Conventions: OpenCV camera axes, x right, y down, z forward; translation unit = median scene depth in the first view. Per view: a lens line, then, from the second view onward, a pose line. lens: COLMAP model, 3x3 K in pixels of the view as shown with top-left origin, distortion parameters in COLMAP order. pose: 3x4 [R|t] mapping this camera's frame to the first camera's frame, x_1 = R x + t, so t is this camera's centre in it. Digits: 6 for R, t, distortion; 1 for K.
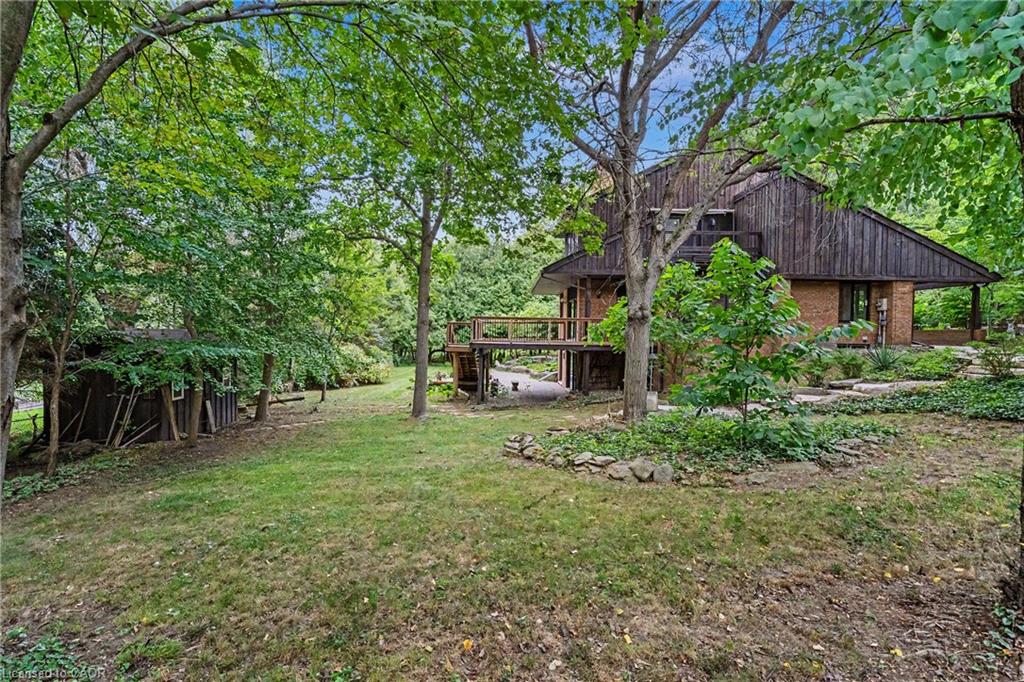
lens RADIAL K [[469.4, 0, 511.9], [0, 469.4, 338.2], [0, 0, 1]] dist [0.010375, -0.000065]
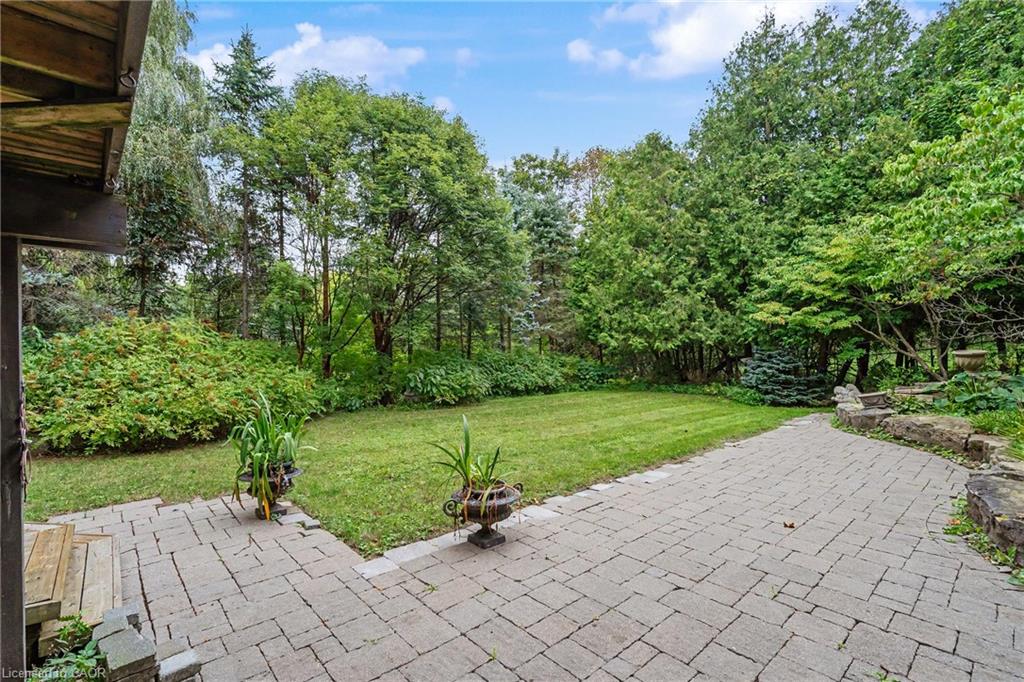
lens RADIAL K [[469.4, 0, 507.5], [0, 469.4, 340.3], [0, 0, 1]] dist [0.010375, -0.000065]
pose [[0.653109, -0.031044, -0.756627, 0.048445], [0.002514, 0.999243, -0.038828, 0.029544], [0.757260, 0.023456, 0.652692, 0.629101]]
